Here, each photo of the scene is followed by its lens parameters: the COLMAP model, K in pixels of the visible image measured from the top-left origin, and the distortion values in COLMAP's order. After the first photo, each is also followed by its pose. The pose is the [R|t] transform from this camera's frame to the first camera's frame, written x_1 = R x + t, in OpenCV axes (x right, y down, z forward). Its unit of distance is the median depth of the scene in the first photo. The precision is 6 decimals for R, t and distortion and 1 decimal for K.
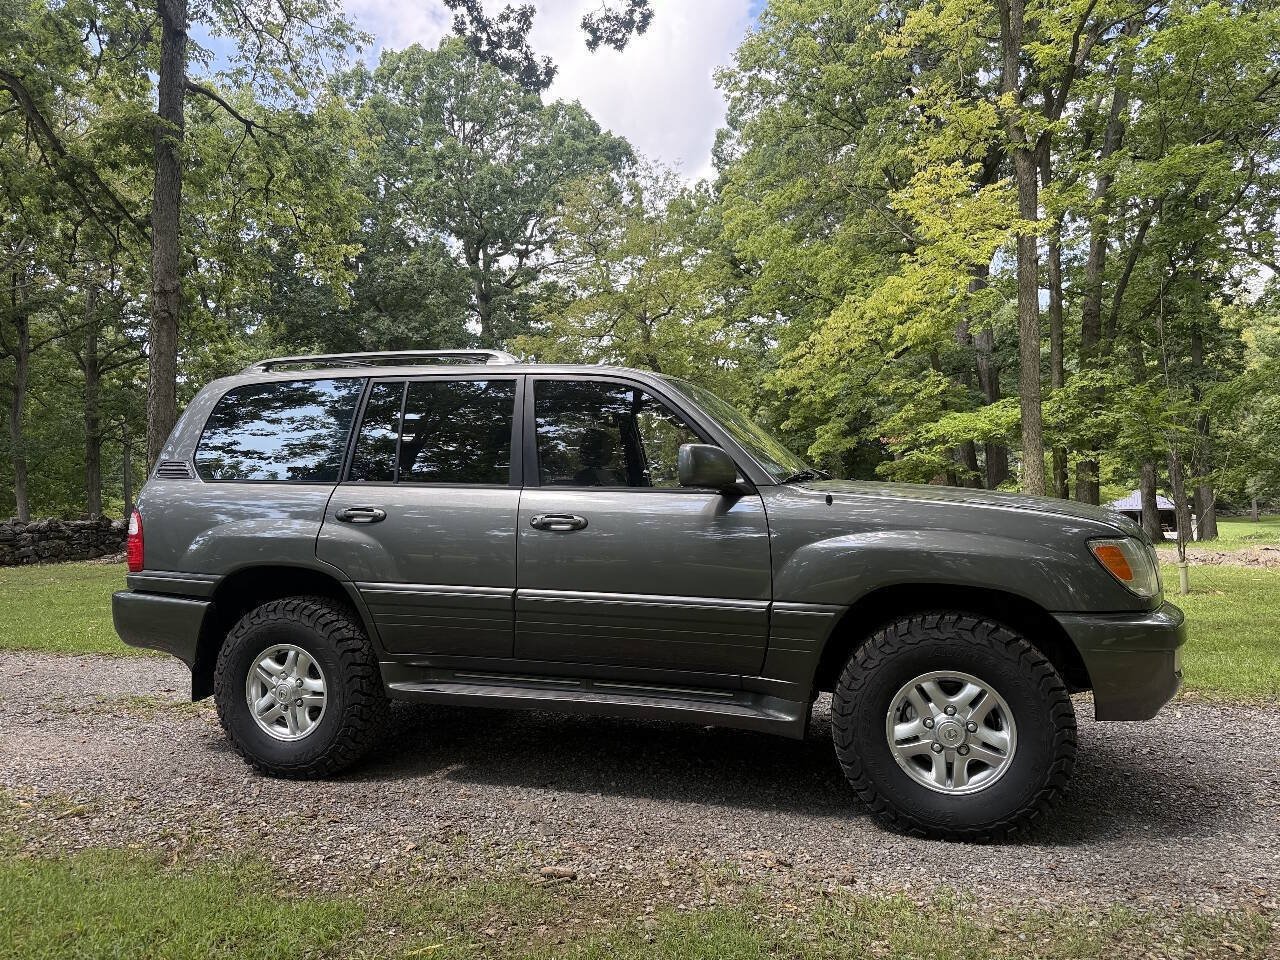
lens RADIAL K [[944.8, 0, 632.2], [0, 944.8, 478.8], [0, 0, 1]] dist [0.052938, -0.117849]
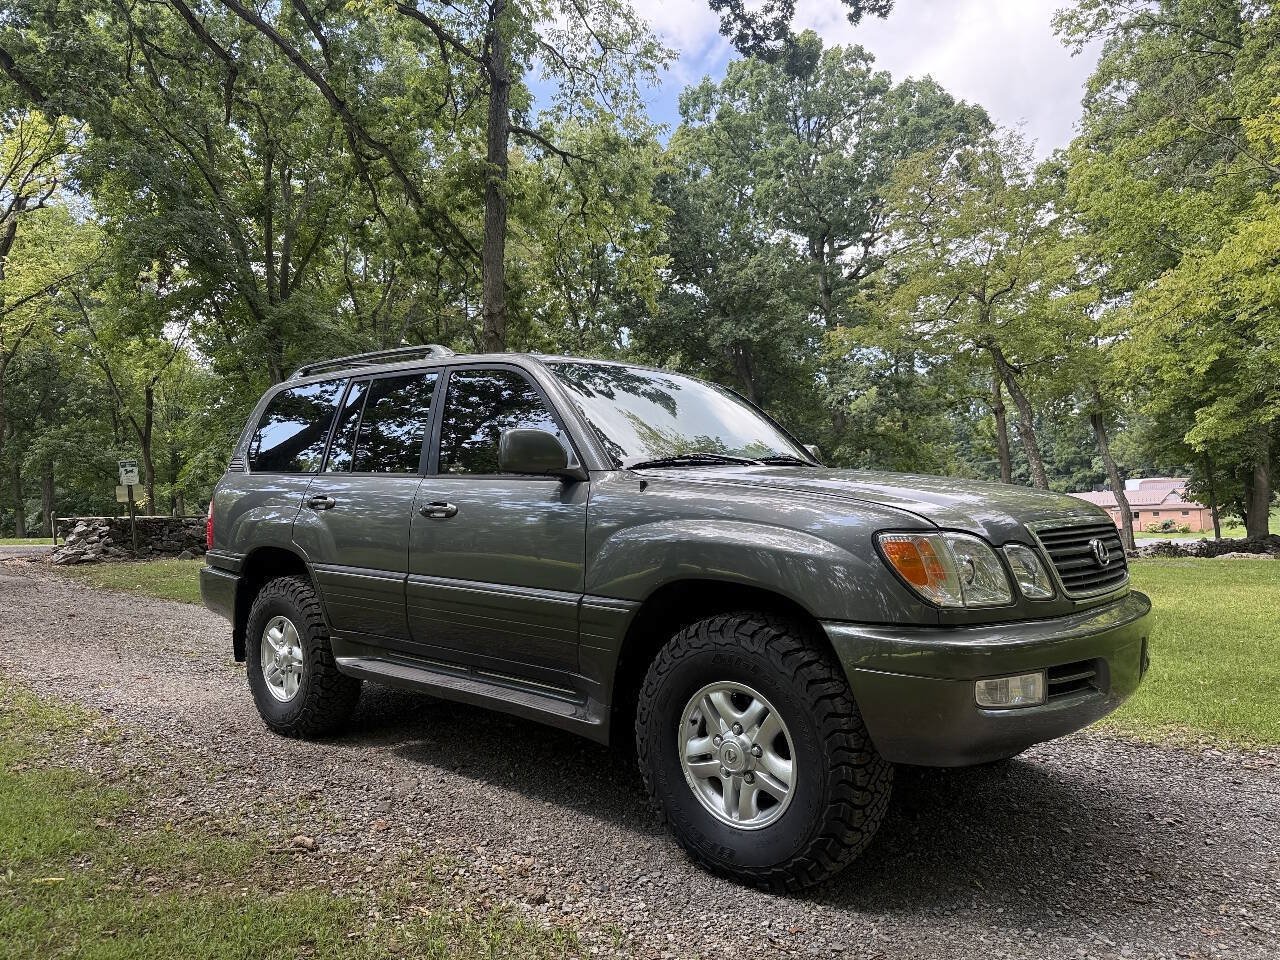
lens RADIAL K [[944.8, 0, 632.2], [0, 944.8, 478.8], [0, 0, 1]] dist [0.052938, -0.117849]
pose [[0.904951, -0.009444, -0.425410, 0.151040], [0.009271, 0.999954, -0.002479, 0.004750], [0.425414, -0.001701, 0.904997, 0.045653]]
